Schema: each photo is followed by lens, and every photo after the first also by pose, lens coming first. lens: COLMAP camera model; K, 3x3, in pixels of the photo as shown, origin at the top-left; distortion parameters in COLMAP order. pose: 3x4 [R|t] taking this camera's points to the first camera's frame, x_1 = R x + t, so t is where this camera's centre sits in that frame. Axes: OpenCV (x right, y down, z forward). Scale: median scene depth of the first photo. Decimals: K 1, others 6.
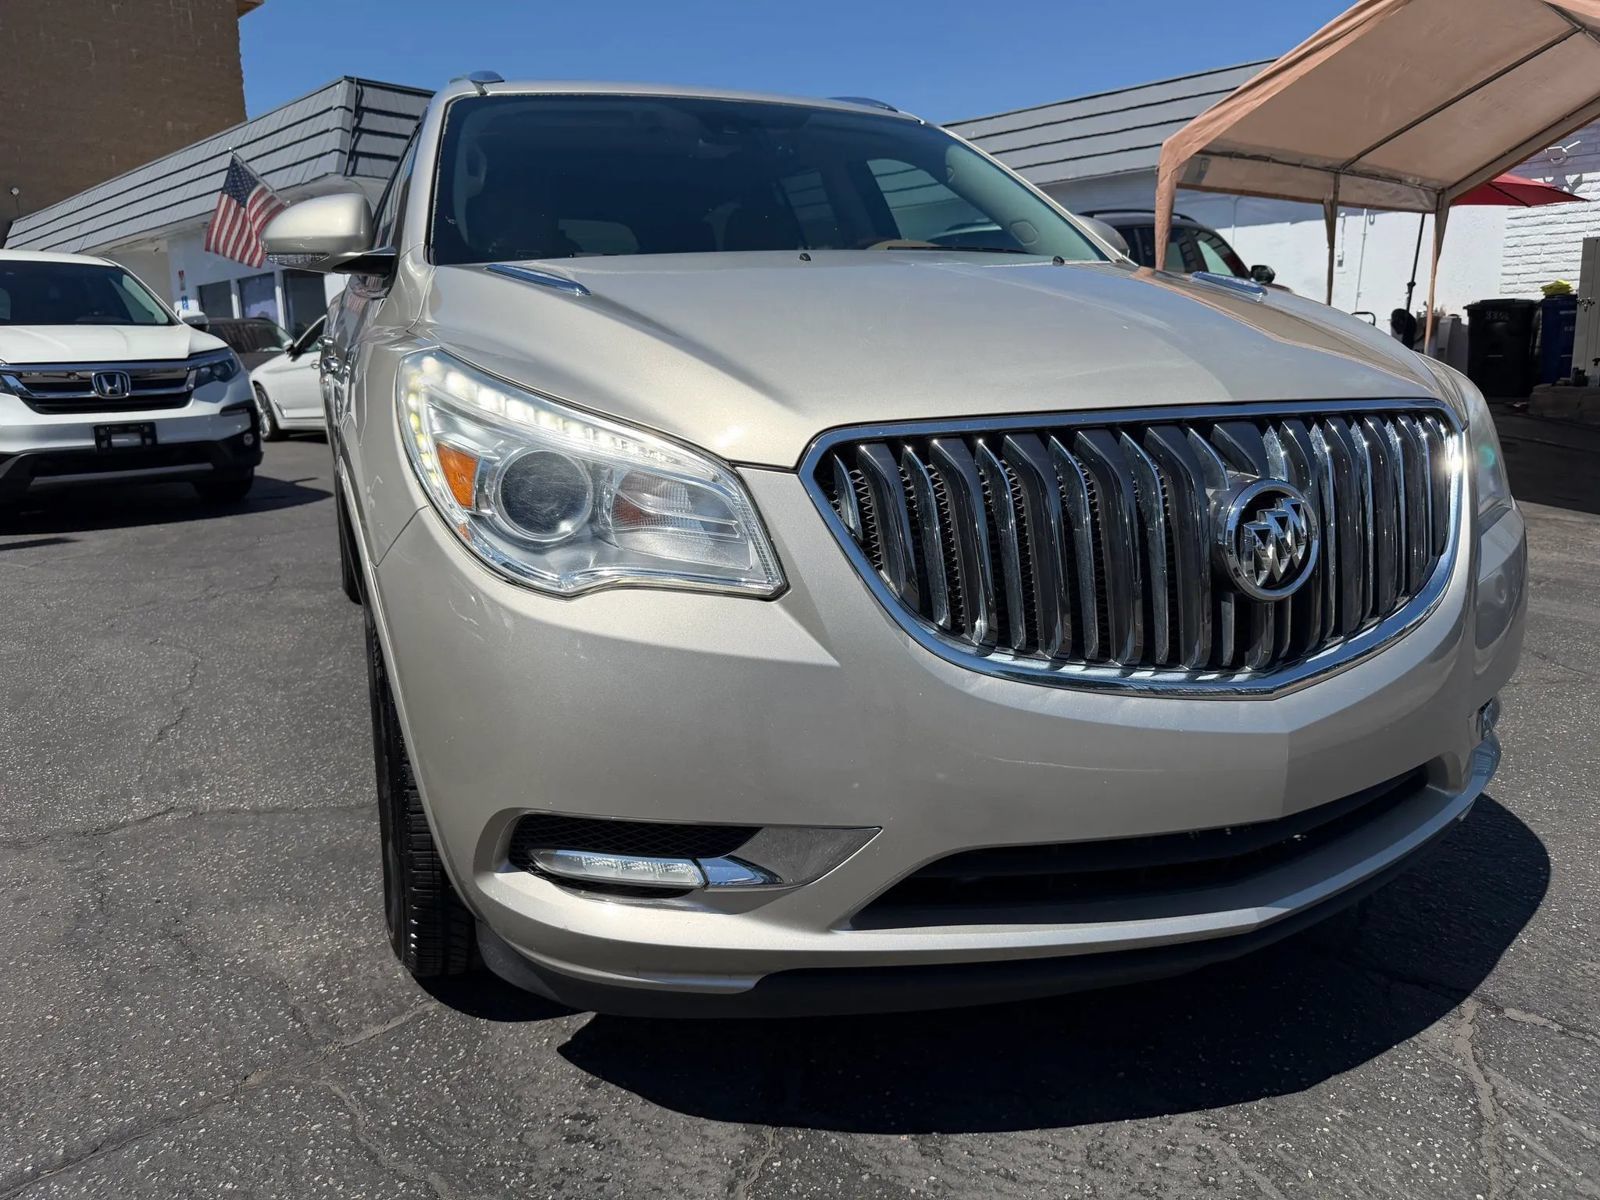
lens RADIAL K [[1142.5, 0, 794.6], [0, 1142.5, 601.5], [0, 0, 1]] dist [-0.004679, -0.001831]
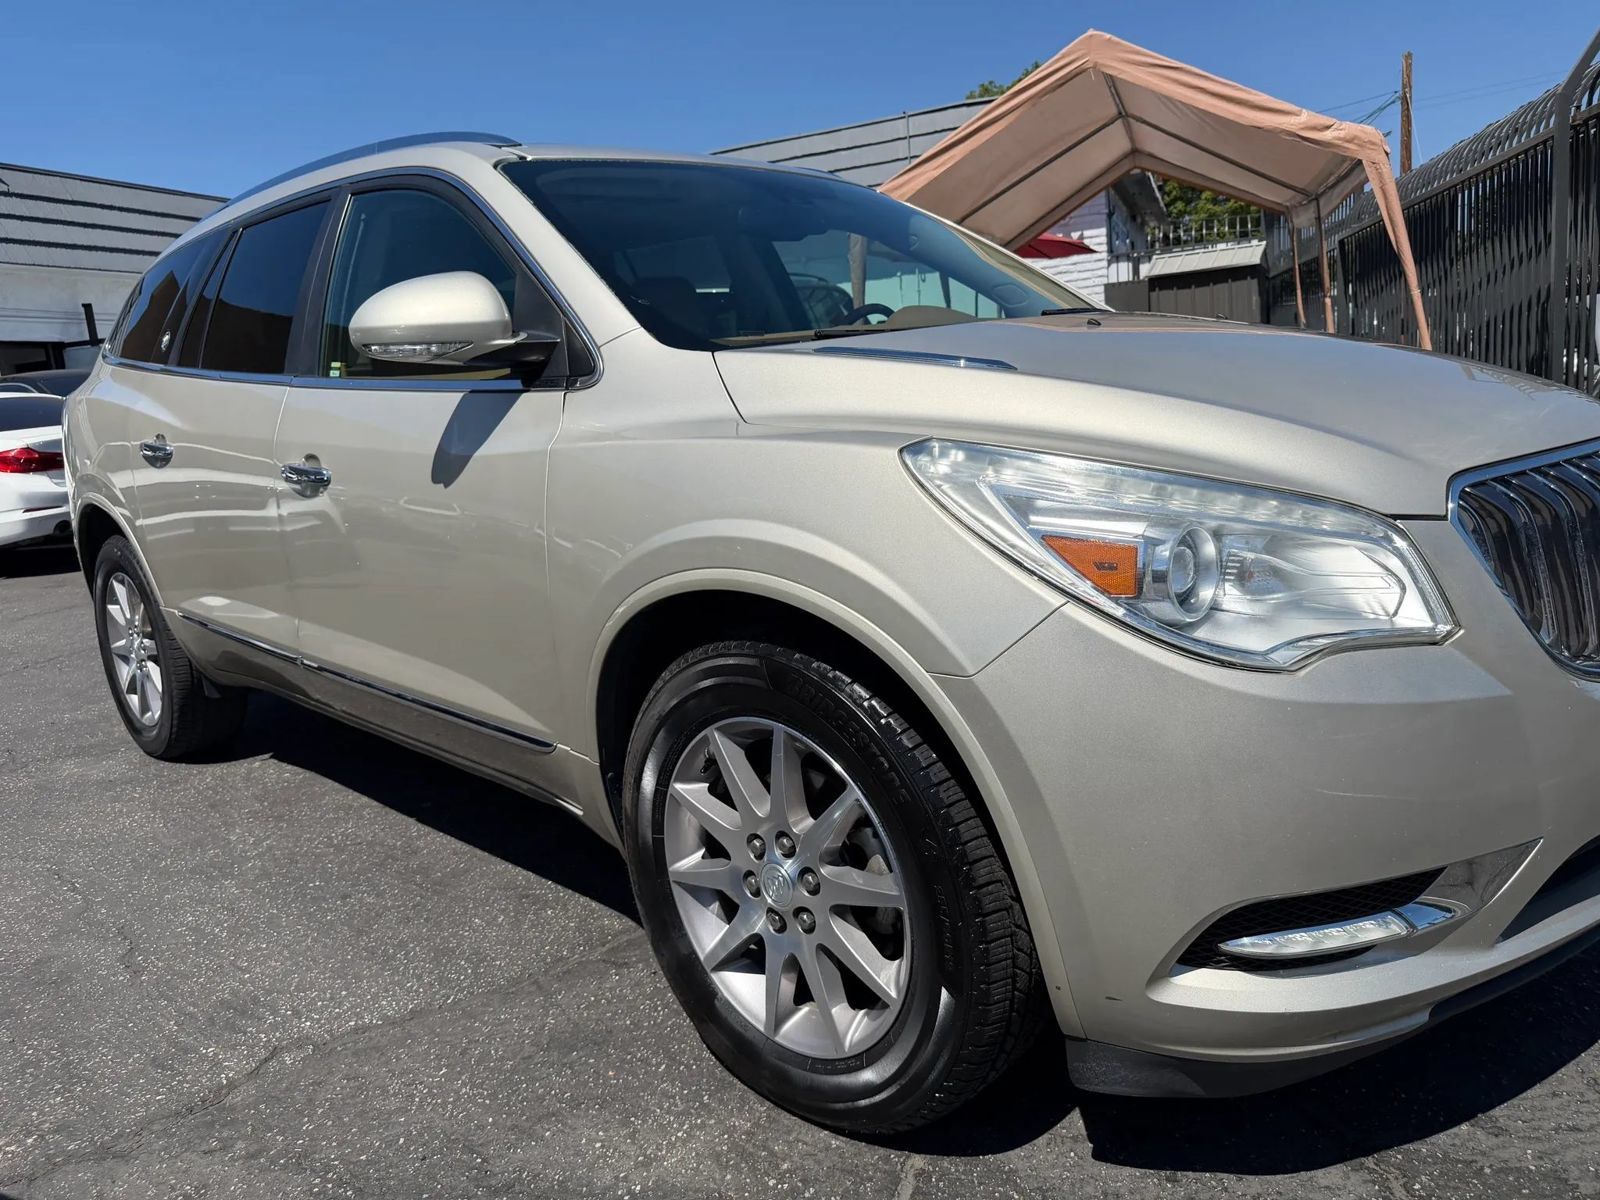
lens RADIAL K [[1138.7, 0, 800.0], [0, 1138.7, 600.0], [0, 0, 1]] dist [-0.006787, 0.002442]
pose [[0.914898, -0.131223, 0.381762, -0.628693], [0.149426, 0.988604, -0.018289, -0.072616], [-0.375012, 0.073777, 0.924080, 0.161449]]
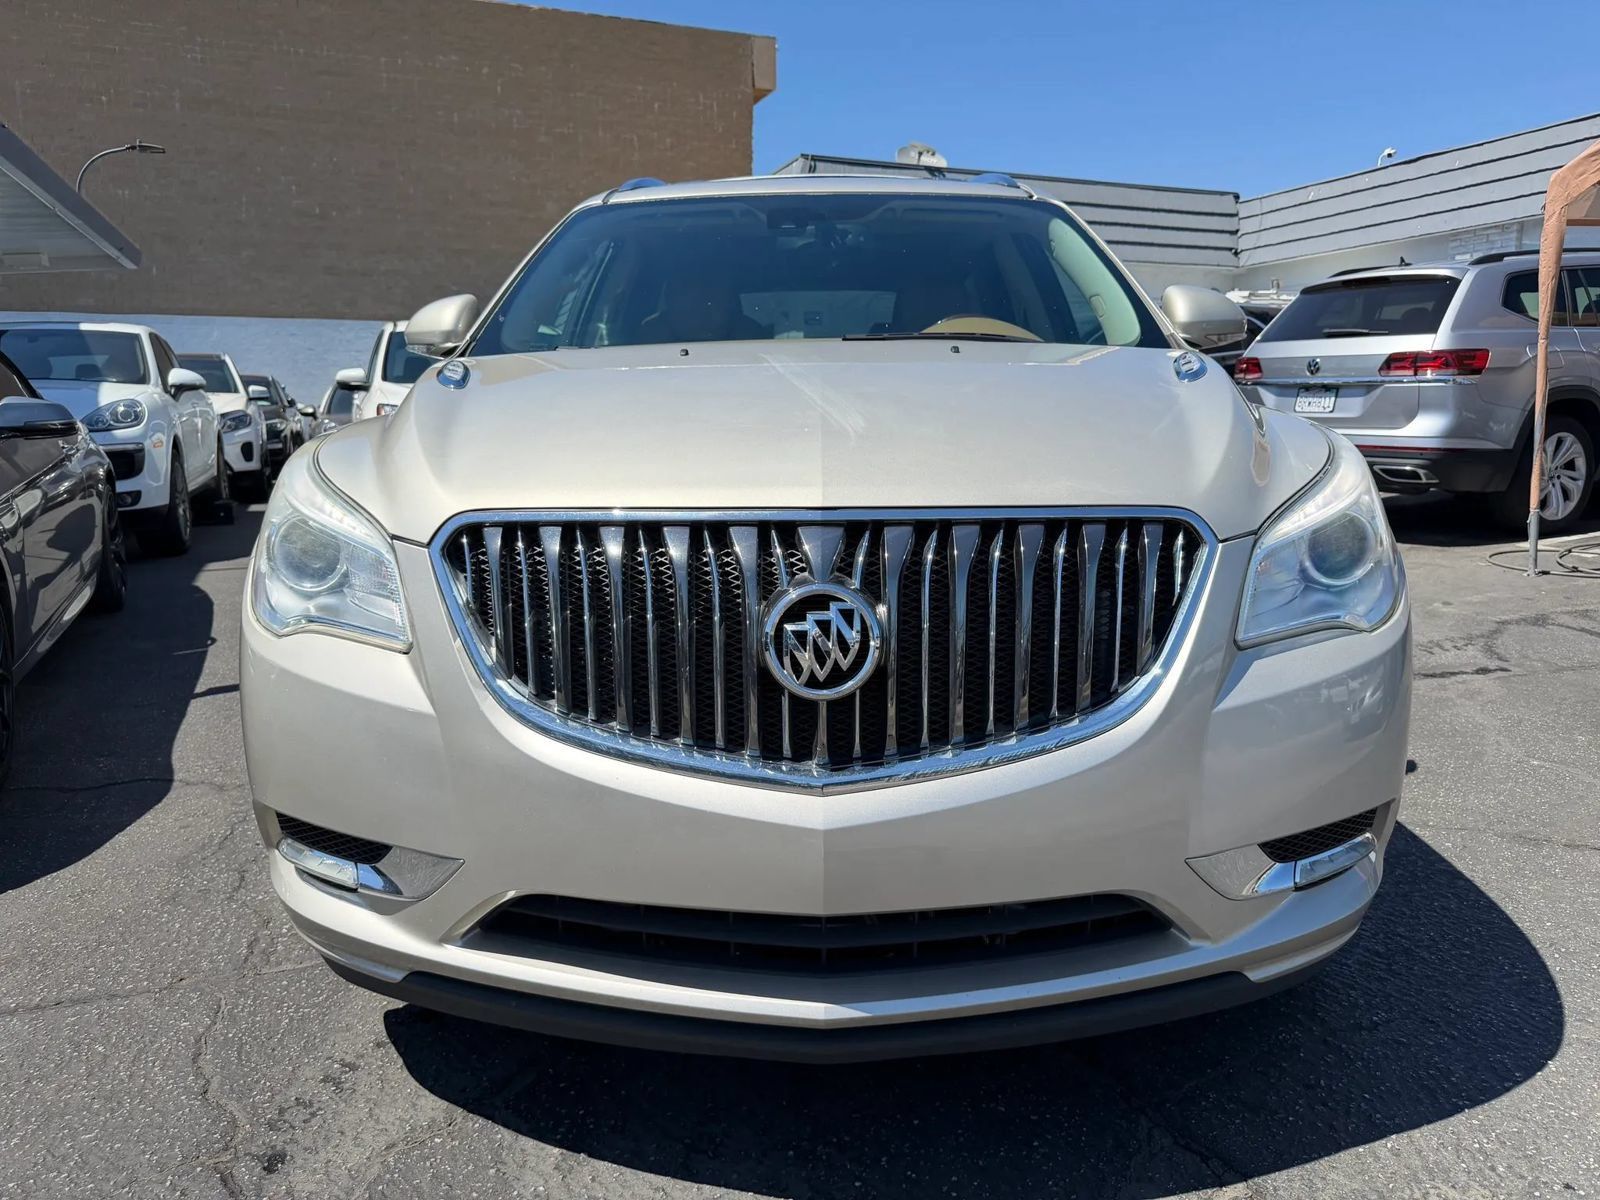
lens RADIAL K [[1138.7, 0, 800.0], [0, 1138.7, 600.0], [0, 0, 1]] dist [-0.006787, 0.002442]
pose [[0.918613, 0.076171, -0.387747, 0.538587], [-0.091289, 0.995609, -0.020691, -0.047119], [0.384469, 0.054404, 0.921534, 0.034110]]
